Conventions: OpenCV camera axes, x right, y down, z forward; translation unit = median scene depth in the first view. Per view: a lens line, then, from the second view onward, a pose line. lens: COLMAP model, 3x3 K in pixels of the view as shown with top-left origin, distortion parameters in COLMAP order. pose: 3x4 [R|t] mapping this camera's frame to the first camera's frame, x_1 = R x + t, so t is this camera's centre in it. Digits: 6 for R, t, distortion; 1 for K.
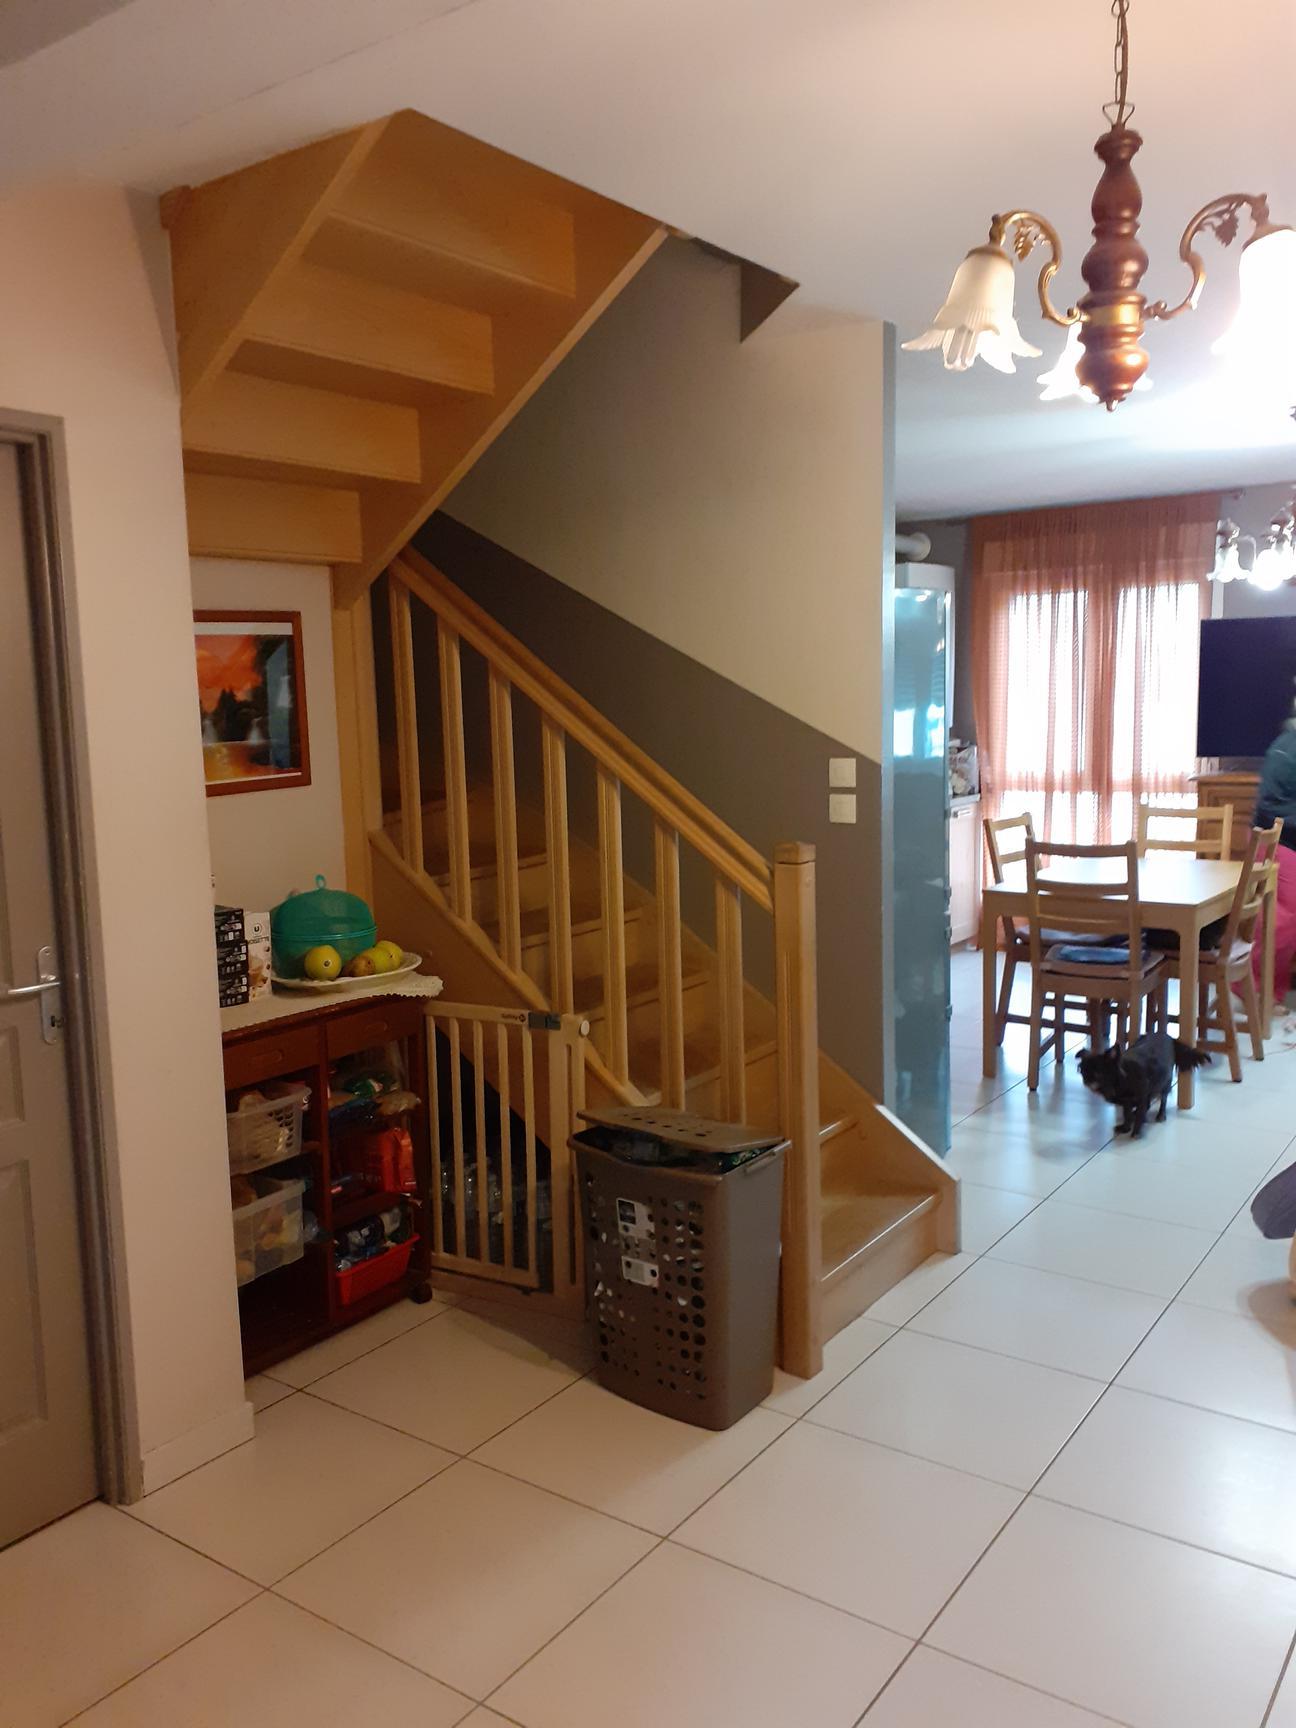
lens RADIAL K [[1377.9, 0, 656.0], [0, 1377.9, 865.6], [0, 0, 1]] dist [0.100413, -0.101919]
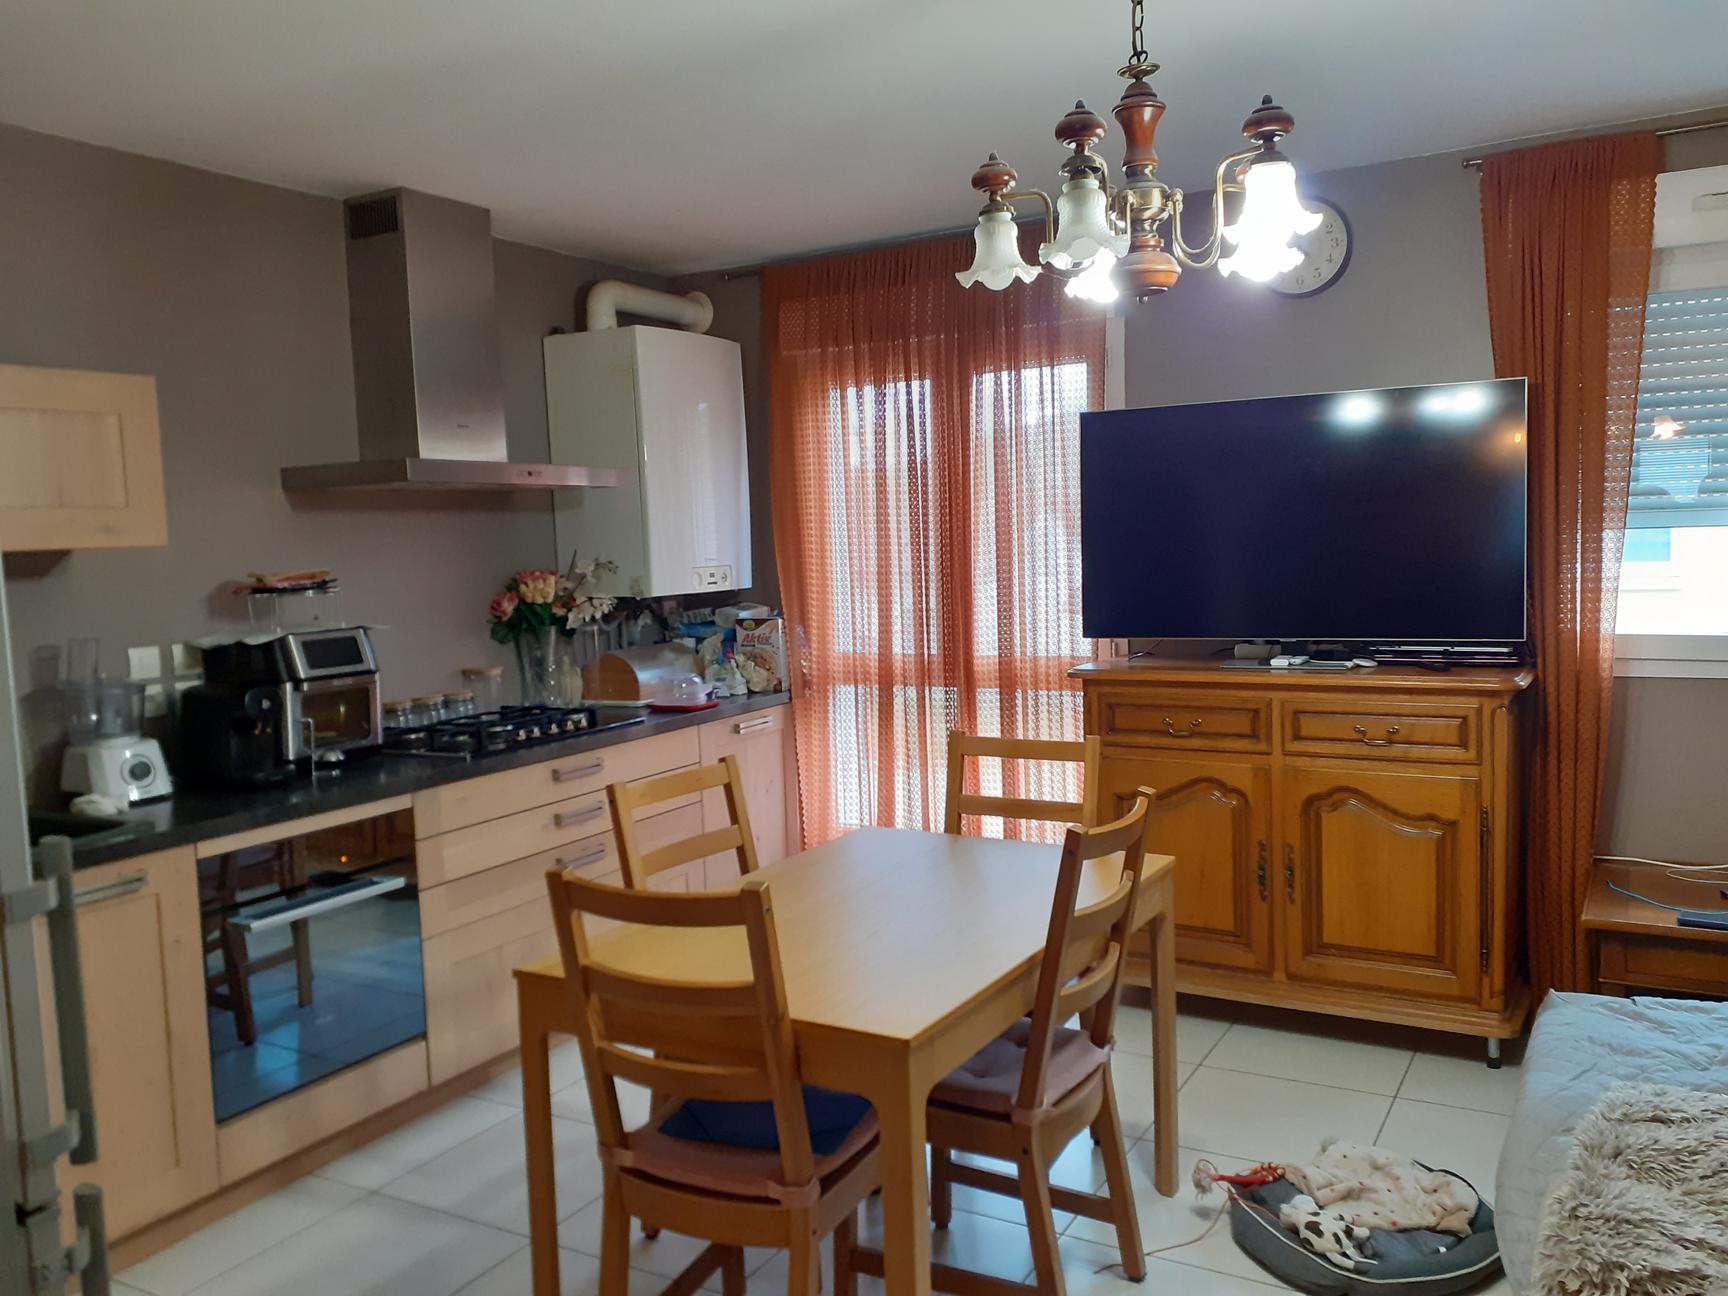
lens RADIAL K [[1377.9, 0, 864.0], [0, 1377.9, 648.0], [0, 0, 1]] dist [0.100413, -0.101919]
pose [[0.994872, -0.014940, 0.100030, 0.432190], [0.019618, 0.998751, -0.045946, -0.089015], [-0.099218, 0.047673, 0.993923, 0.762124]]
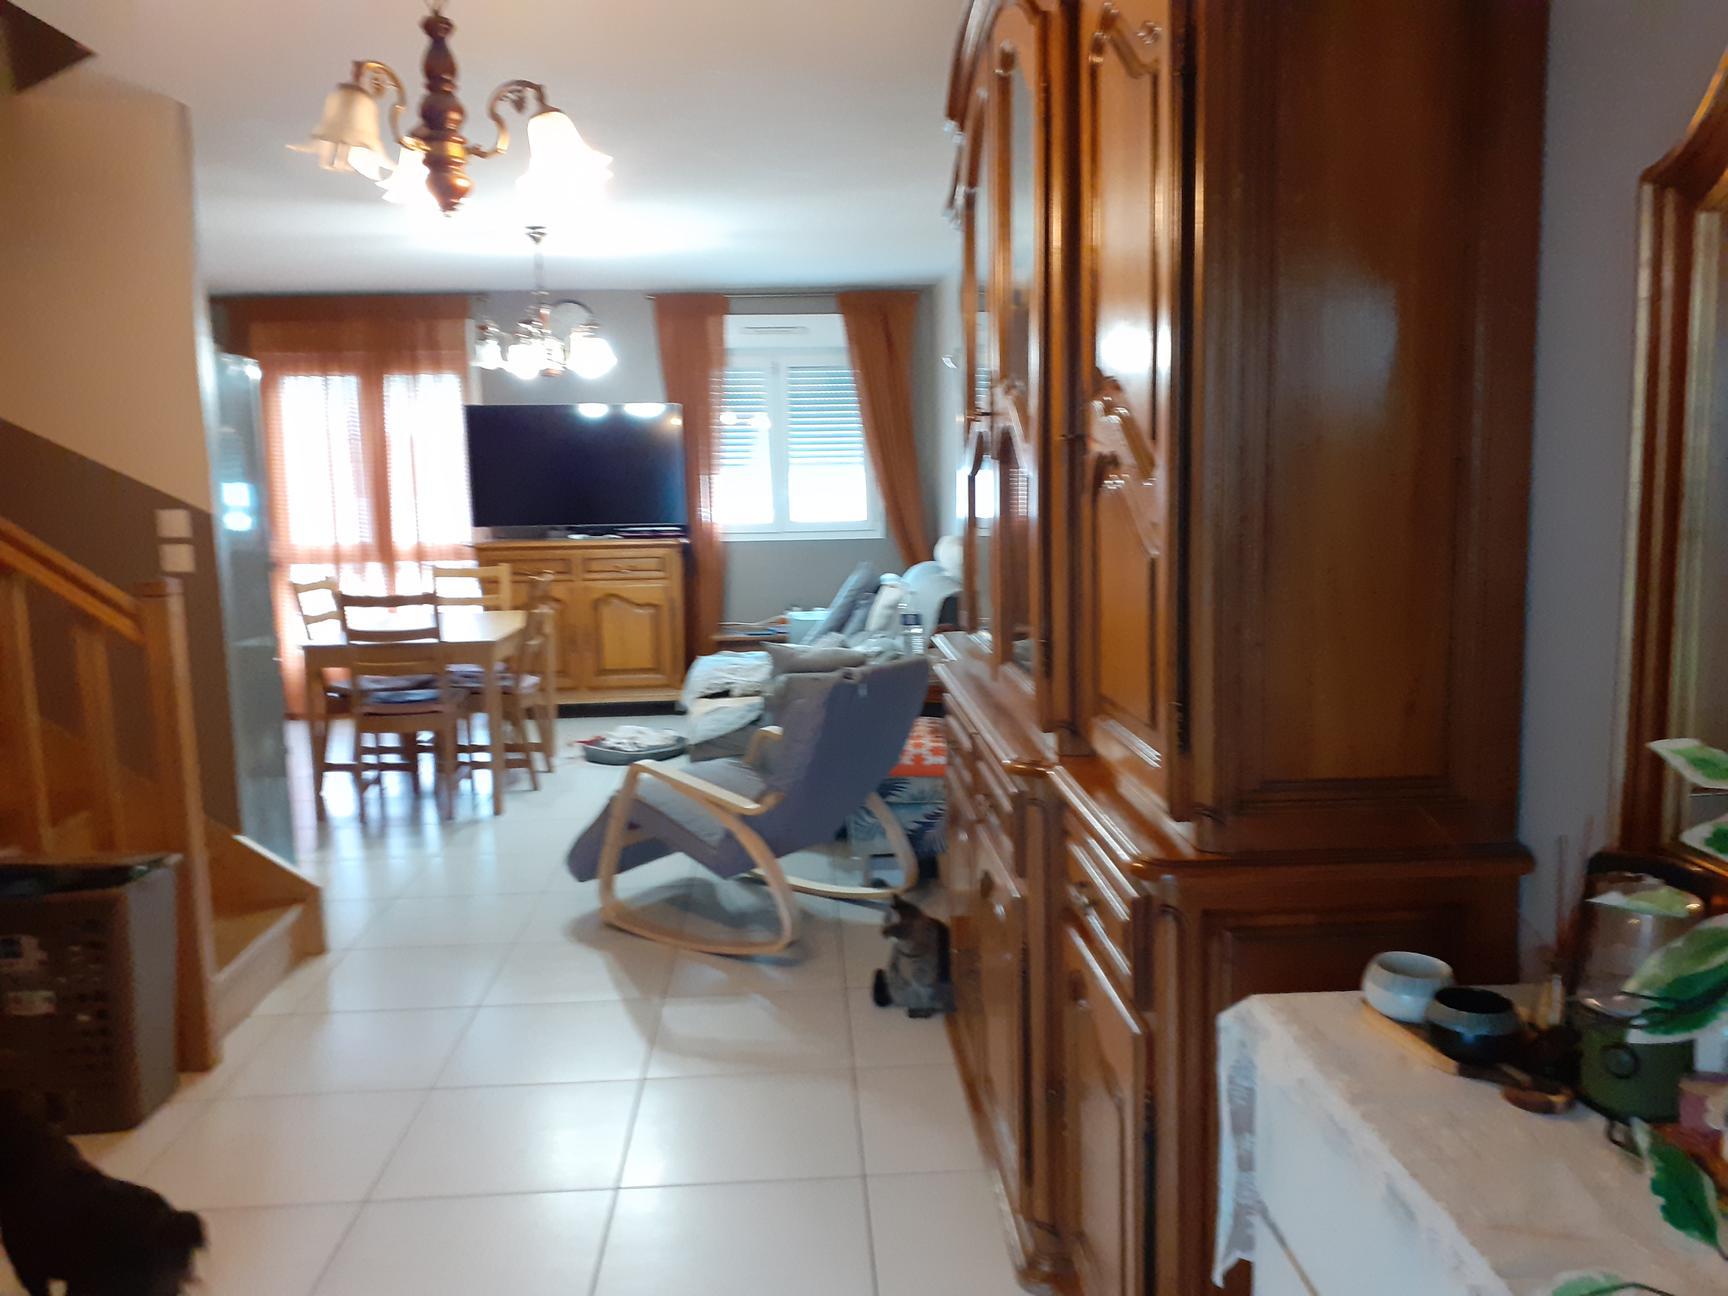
lens RADIAL K [[1377.9, 0, 864.0], [0, 1377.9, 648.0], [0, 0, 1]] dist [0.100413, -0.101919]
pose [[0.786569, -0.077040, 0.612677, -0.111544], [0.084450, 0.996285, 0.016858, 0.051891], [-0.611700, 0.038481, 0.790153, -0.153575]]
